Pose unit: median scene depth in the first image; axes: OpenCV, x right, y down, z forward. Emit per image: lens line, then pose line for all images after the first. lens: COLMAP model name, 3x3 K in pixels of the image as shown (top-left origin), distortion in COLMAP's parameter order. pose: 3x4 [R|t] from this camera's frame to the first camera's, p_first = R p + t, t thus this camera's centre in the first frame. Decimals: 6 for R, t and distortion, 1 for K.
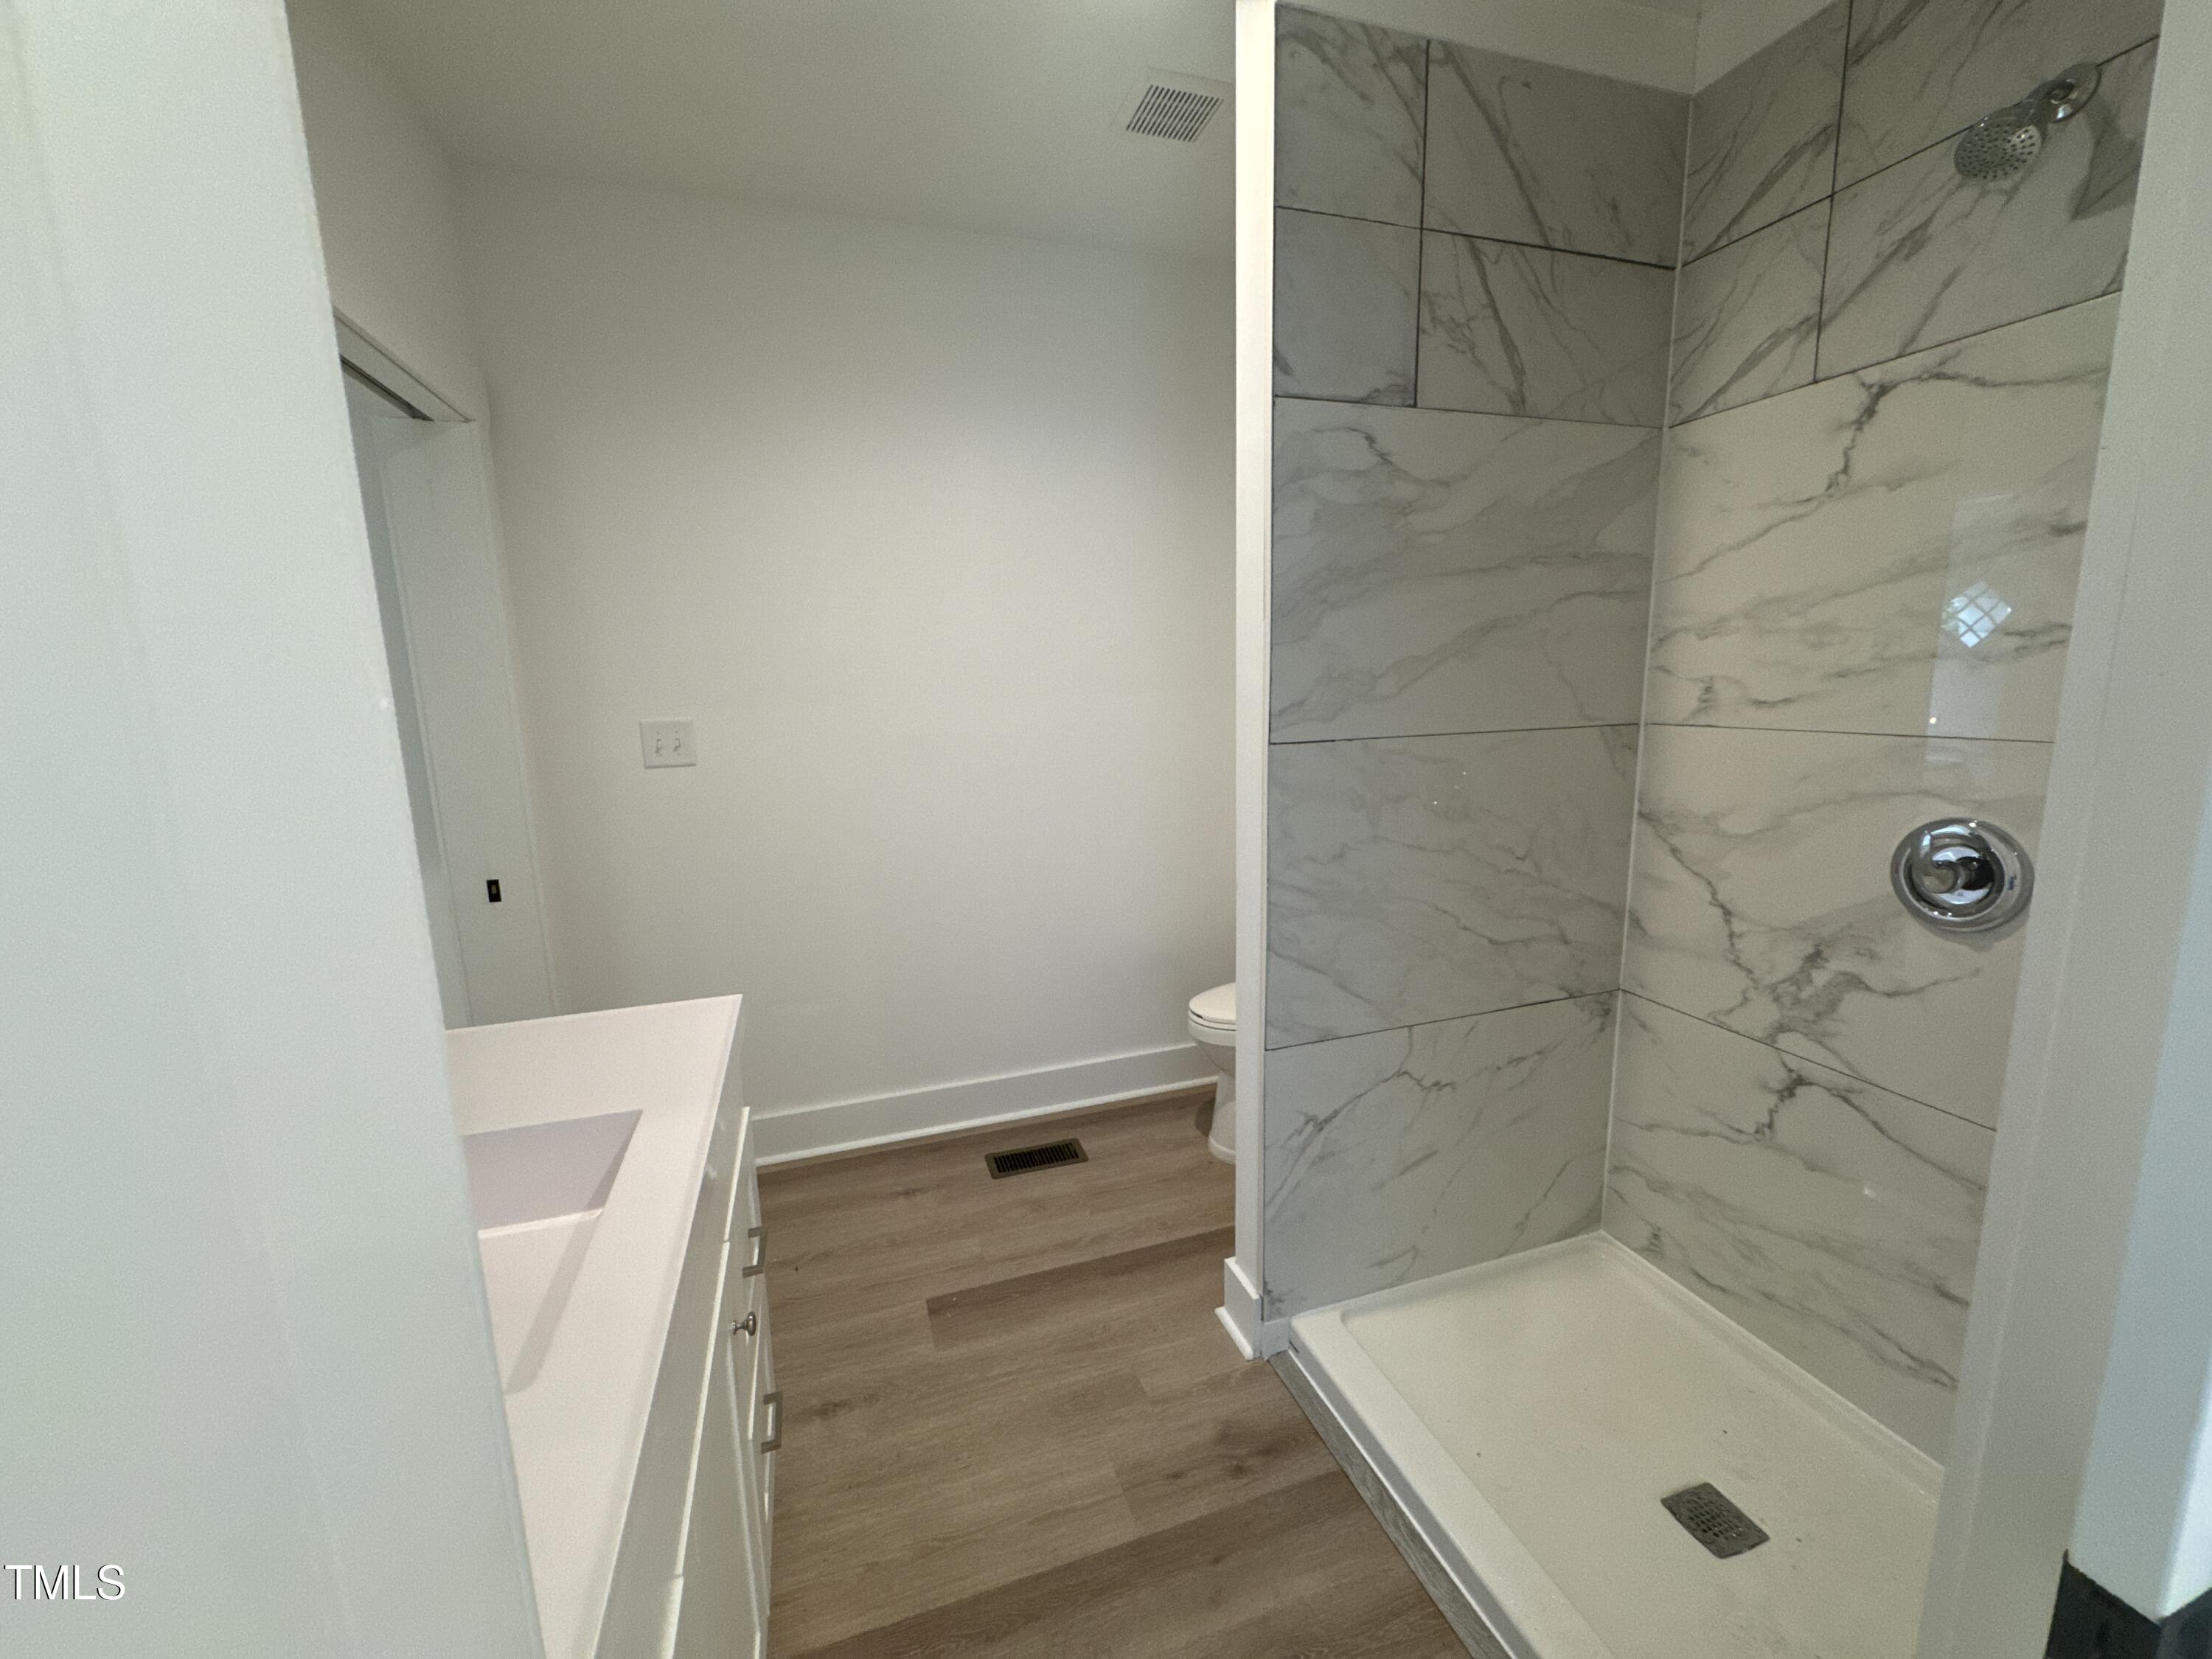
lens RADIAL K [[883.3, 0, 1102.5], [0, 883.3, 829.7], [0, 0, 1]] dist [-0.000802, 0.000028]
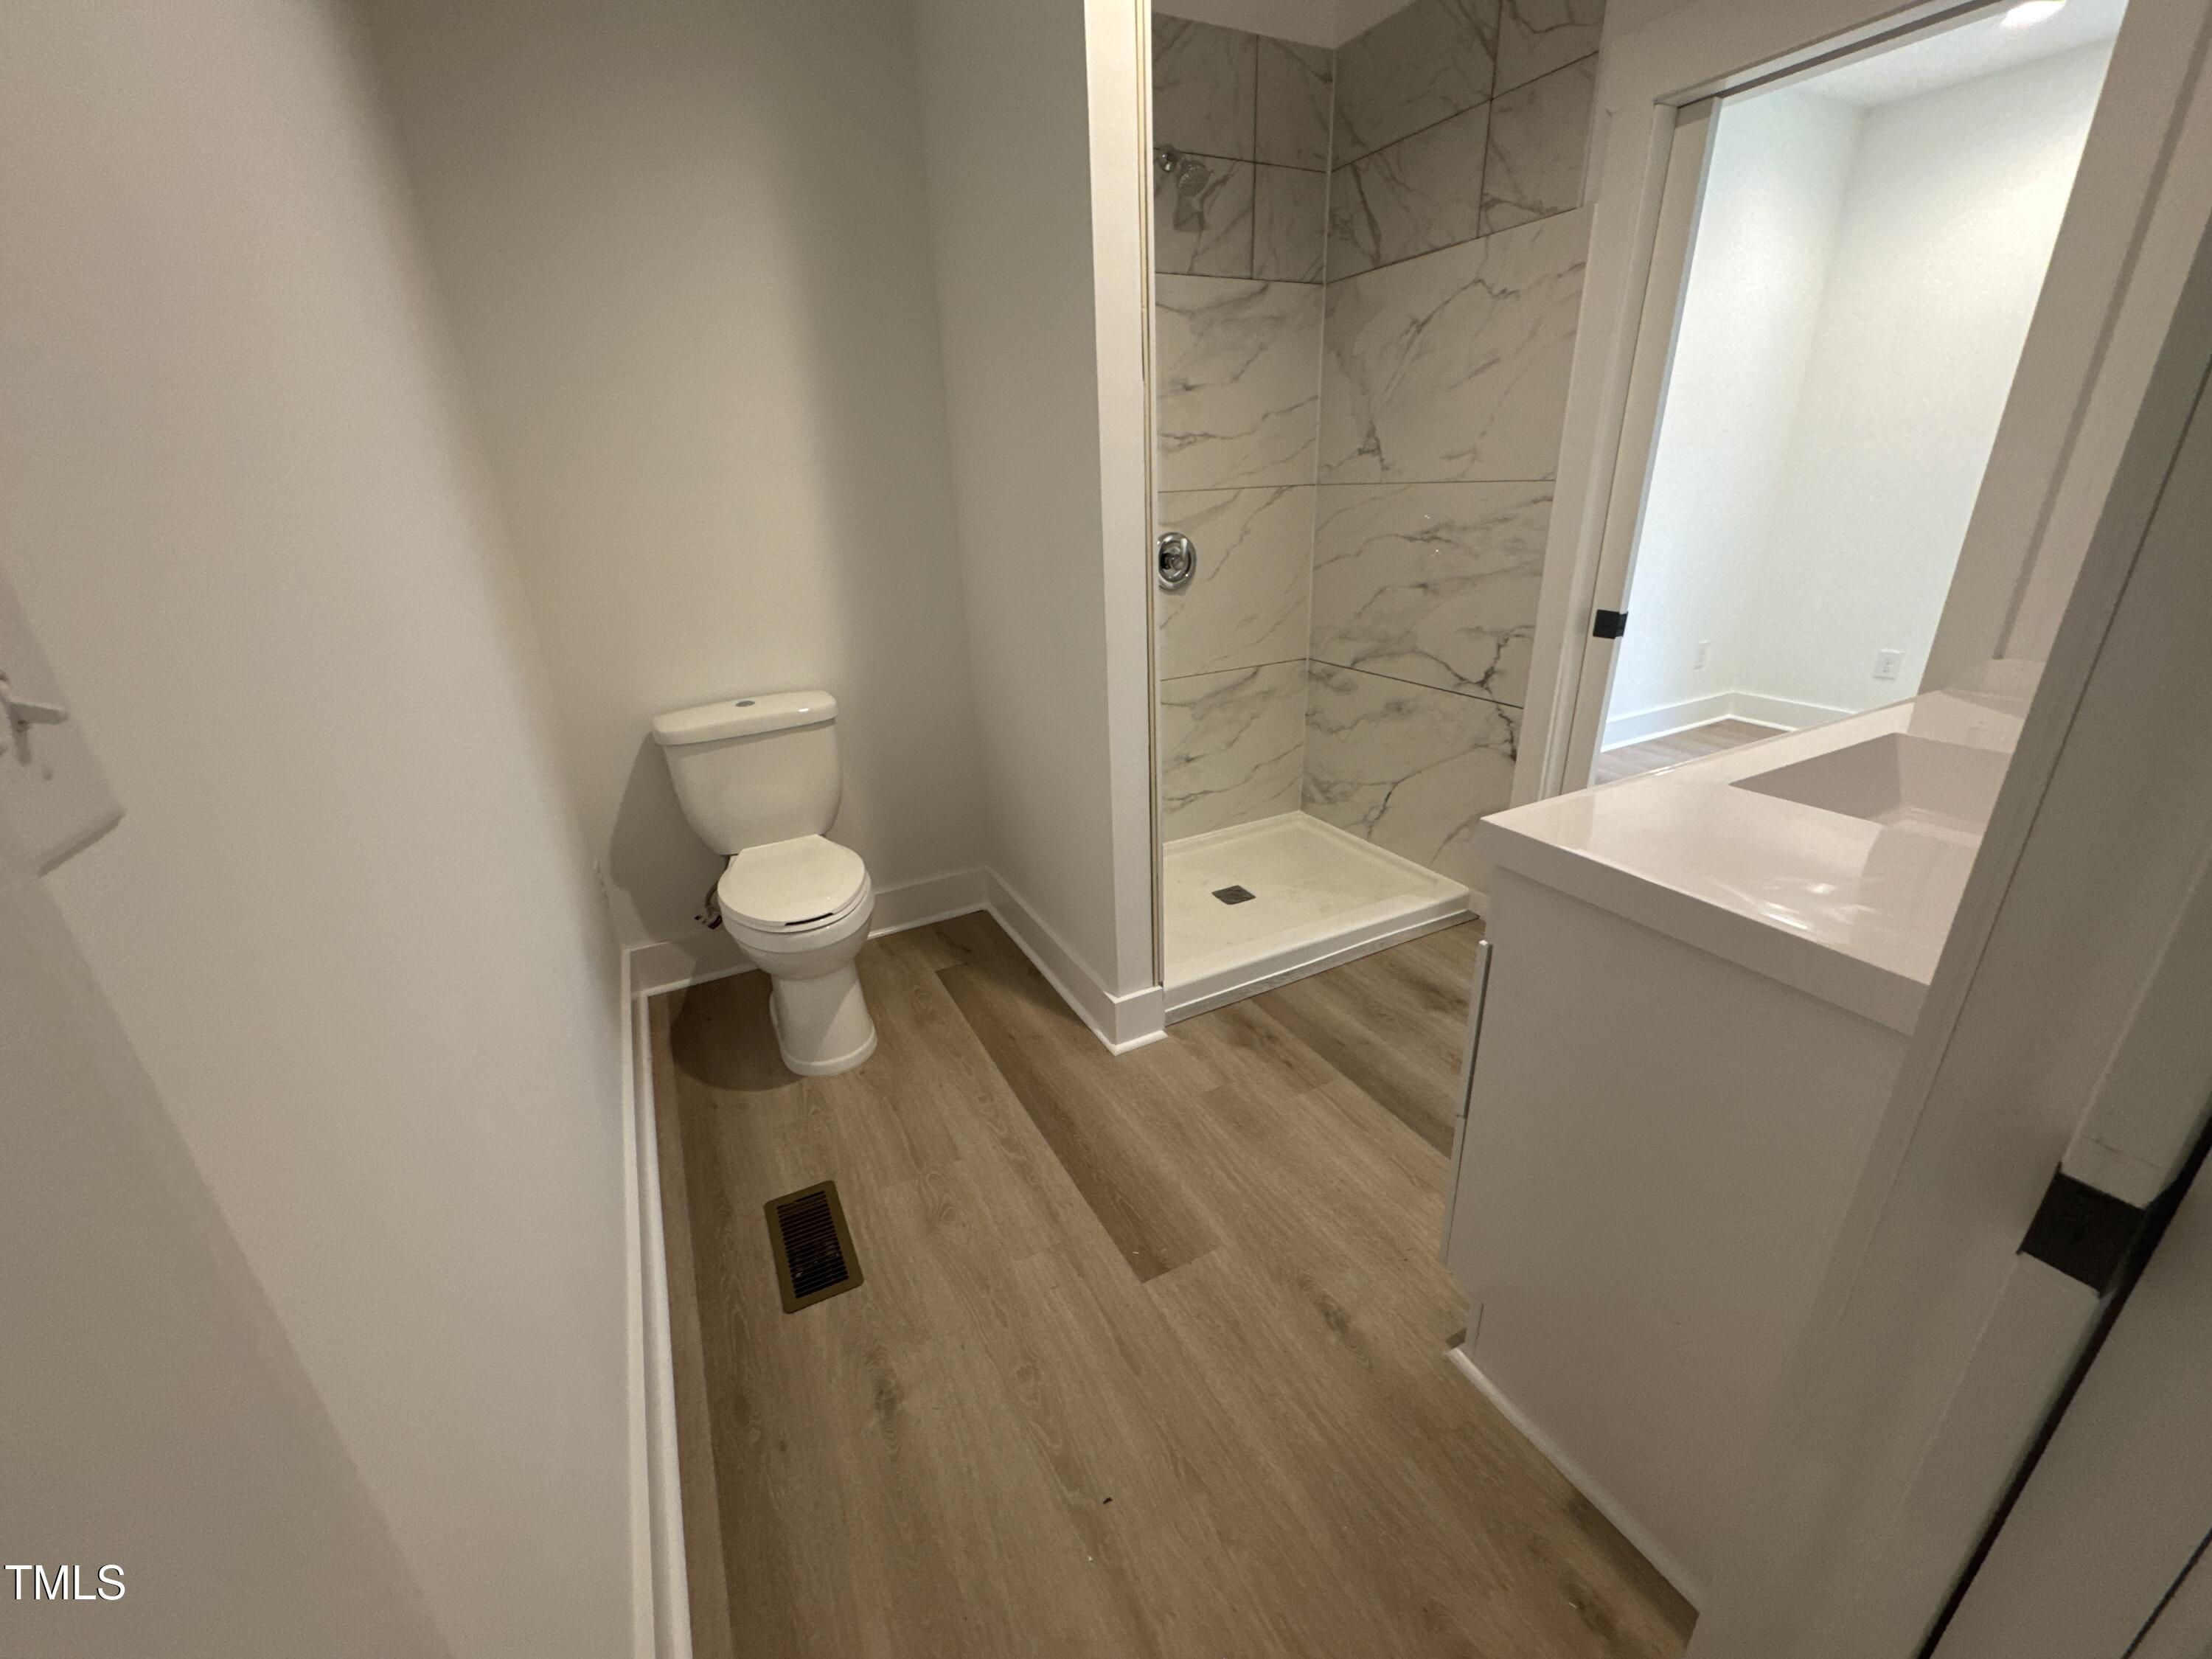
lens RADIAL K [[883.3, 0, 1101.6], [0, 883.3, 828.3], [0, 0, 1]] dist [-0.000802, 0.000028]
pose [[-0.156238, -0.332743, 0.929985, -0.890737], [0.215789, 0.907304, 0.360881, -0.128491], [-0.963859, 0.257064, -0.069953, 1.129633]]
